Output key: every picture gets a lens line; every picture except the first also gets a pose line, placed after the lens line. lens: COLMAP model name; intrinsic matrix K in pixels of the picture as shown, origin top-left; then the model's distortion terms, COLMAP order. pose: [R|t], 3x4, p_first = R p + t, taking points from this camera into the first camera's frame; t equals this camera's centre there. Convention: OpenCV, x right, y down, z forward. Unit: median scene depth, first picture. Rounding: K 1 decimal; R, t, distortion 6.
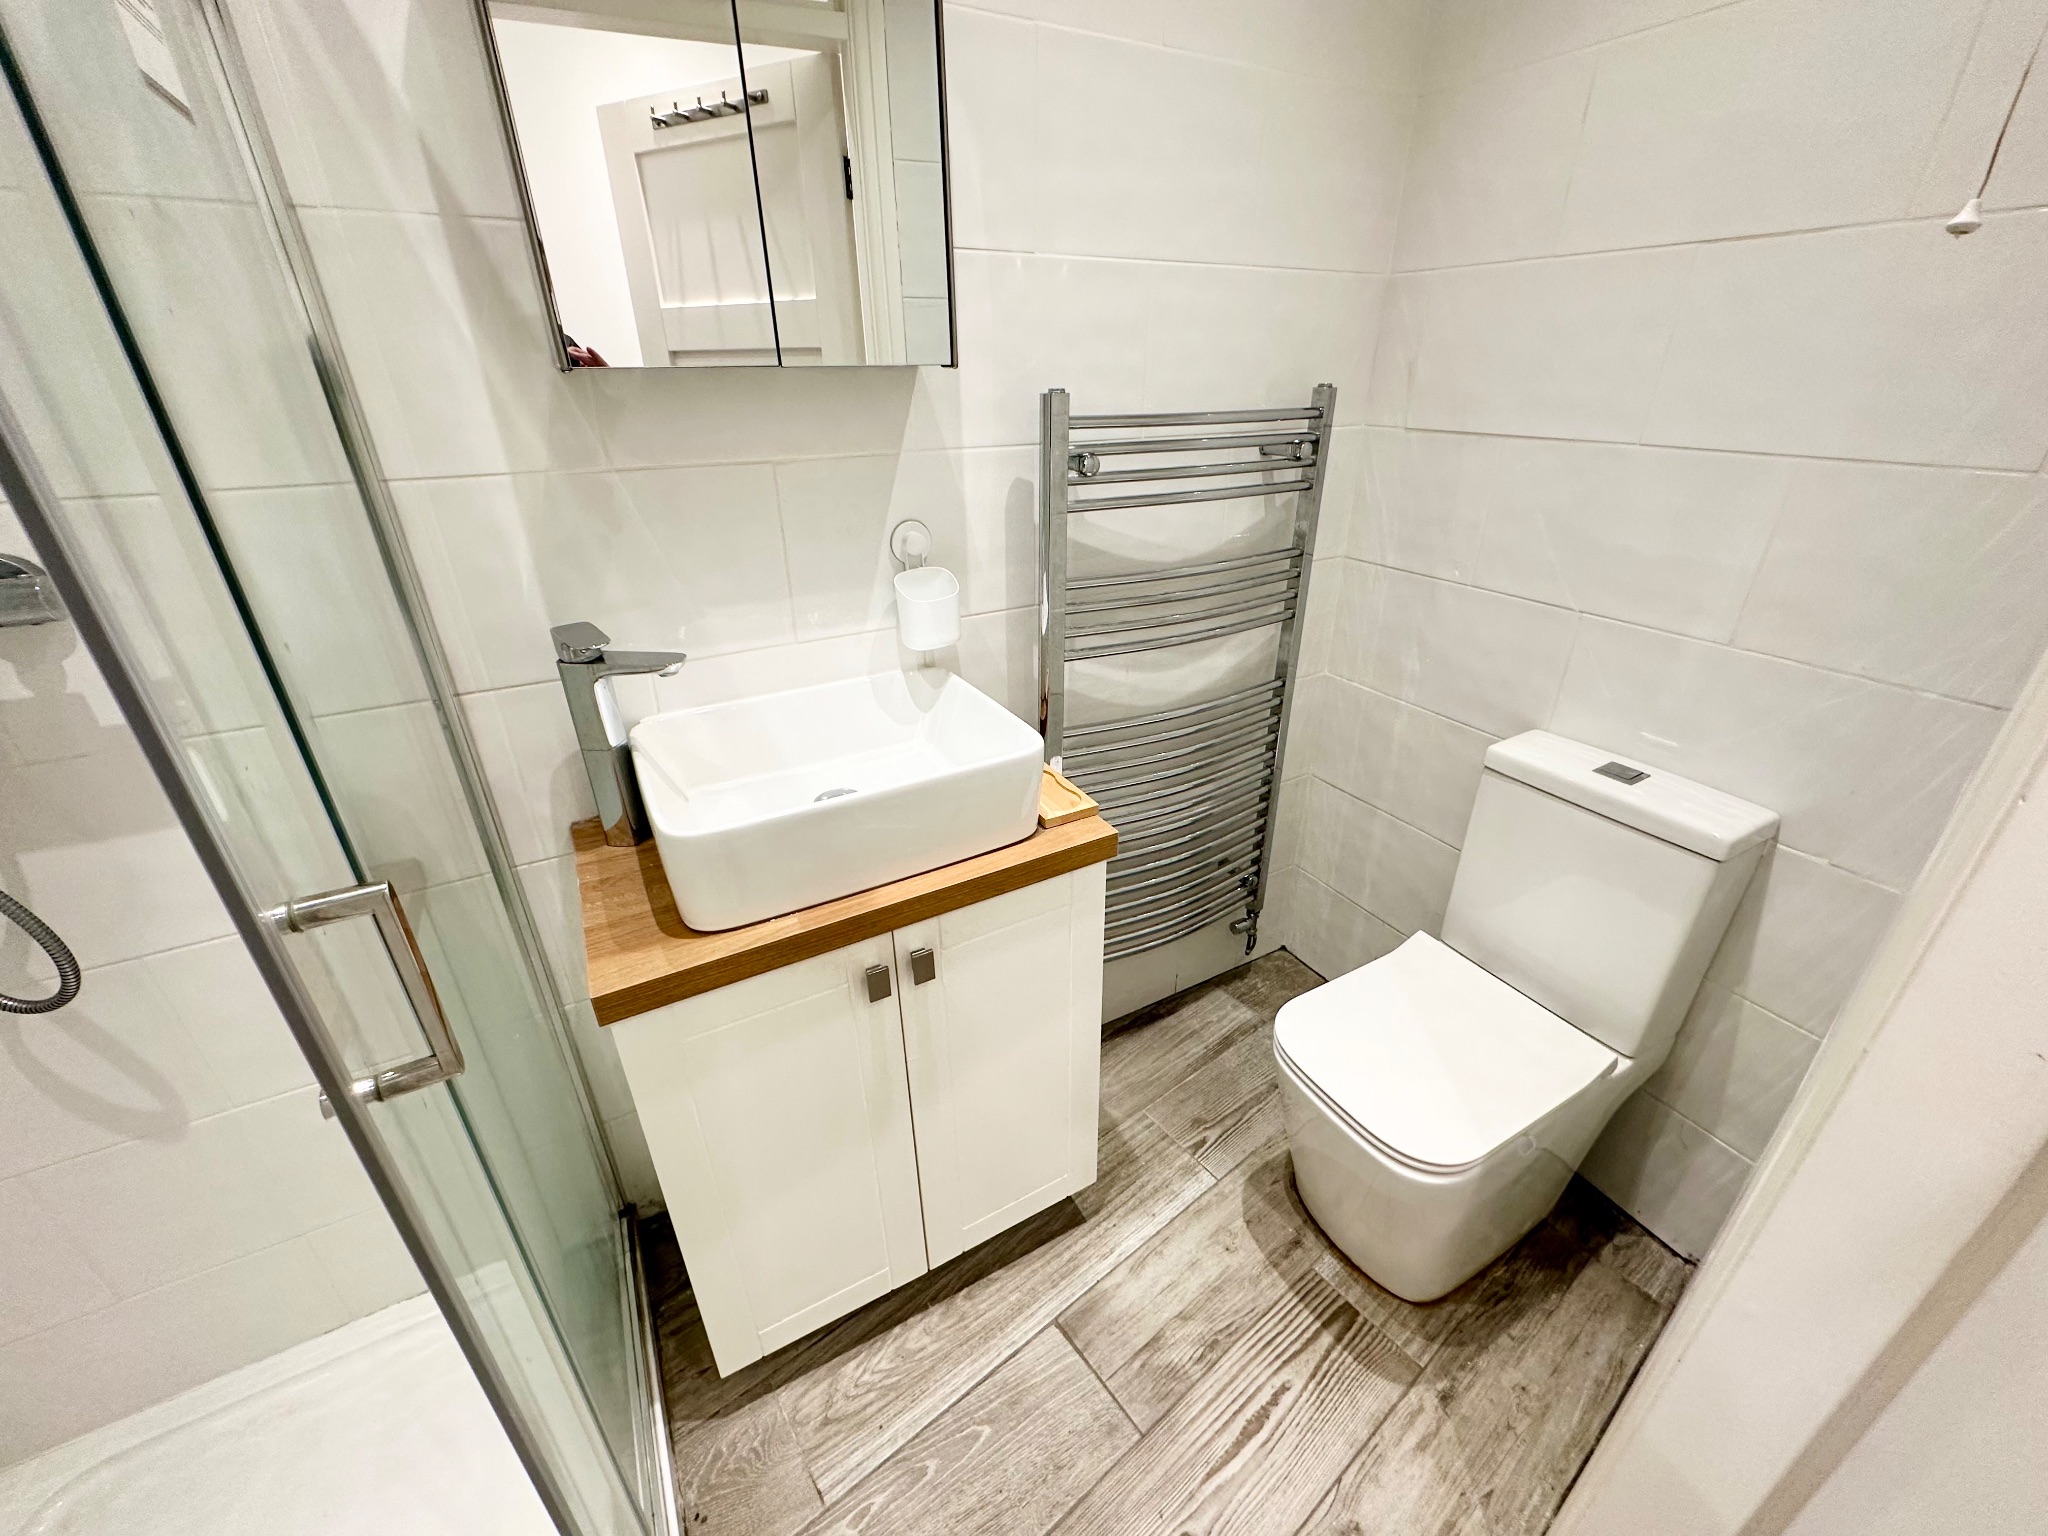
lens RADIAL K [[809.4, 0, 1030.7], [0, 809.4, 764.3], [0, 0, 1]] dist [-0.011020, 0.000225]
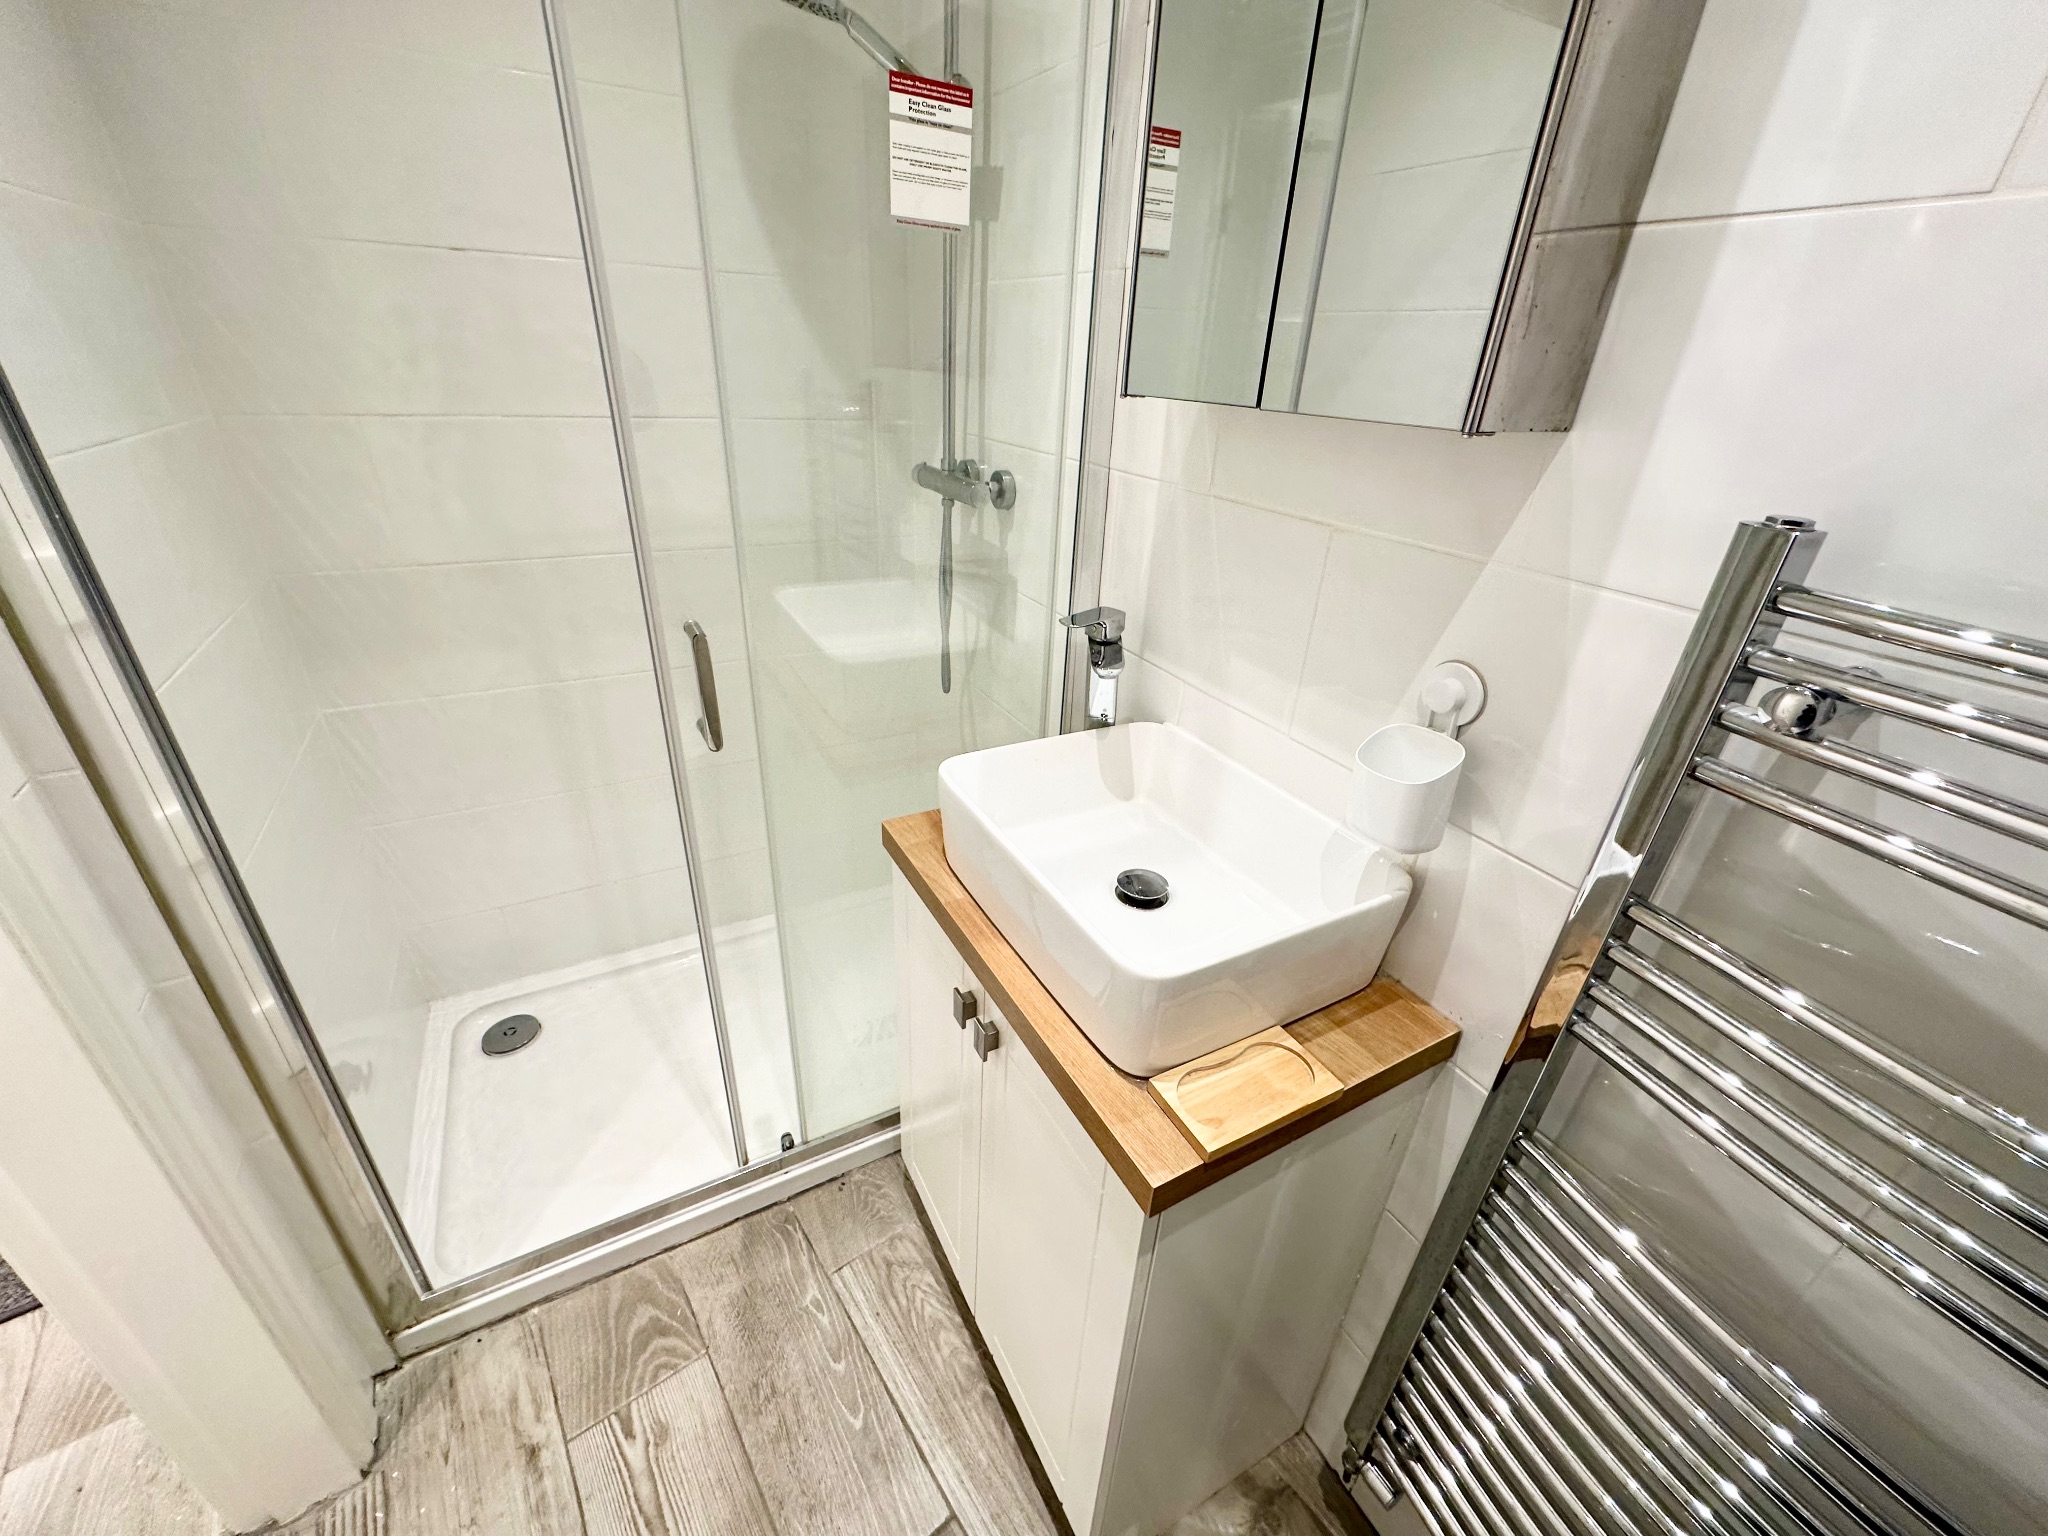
lens RADIAL K [[809.4, 0, 1032.6], [0, 809.4, 767.7], [0, 0, 1]] dist [-0.011020, 0.000225]
pose [[-0.009681, 0.458850, -0.888461, 0.456297], [-0.483677, 0.775499, 0.405780, -0.331517], [0.875193, 0.433657, 0.214427, 0.599515]]
